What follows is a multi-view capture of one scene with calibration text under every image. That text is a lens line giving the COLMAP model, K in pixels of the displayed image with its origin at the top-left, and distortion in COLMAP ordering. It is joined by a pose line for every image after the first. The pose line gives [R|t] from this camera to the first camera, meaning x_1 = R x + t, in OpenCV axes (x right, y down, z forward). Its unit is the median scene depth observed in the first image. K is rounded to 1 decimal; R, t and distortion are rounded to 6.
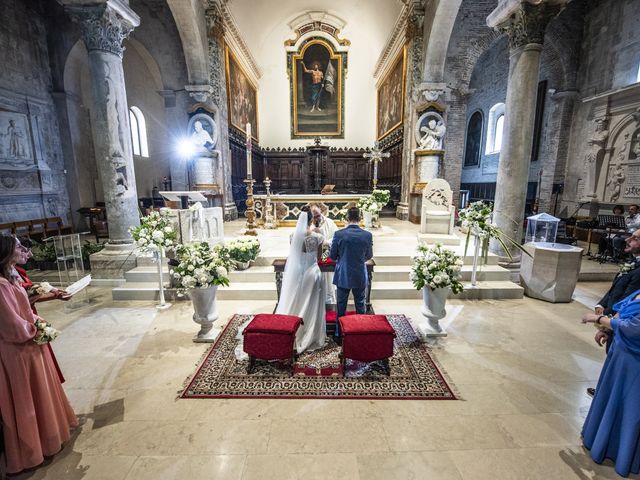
lens RADIAL K [[291.4, 0, 318.6], [0, 291.4, 238.2], [0, 0, 1]] dist [-0.002719, -0.000091]
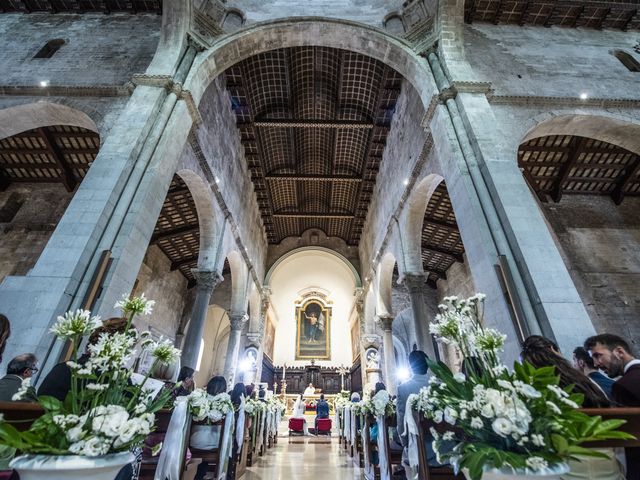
lens RADIAL K [[291.4, 0, 319.7], [0, 291.4, 238.4], [0, 0, 1]] dist [-0.002719, -0.000091]
pose [[0.999820, 0.016714, 0.009002, 0.007528], [-0.006708, 0.754661, -0.656080, 0.164012], [-0.017760, 0.655902, 0.754637, -0.532720]]
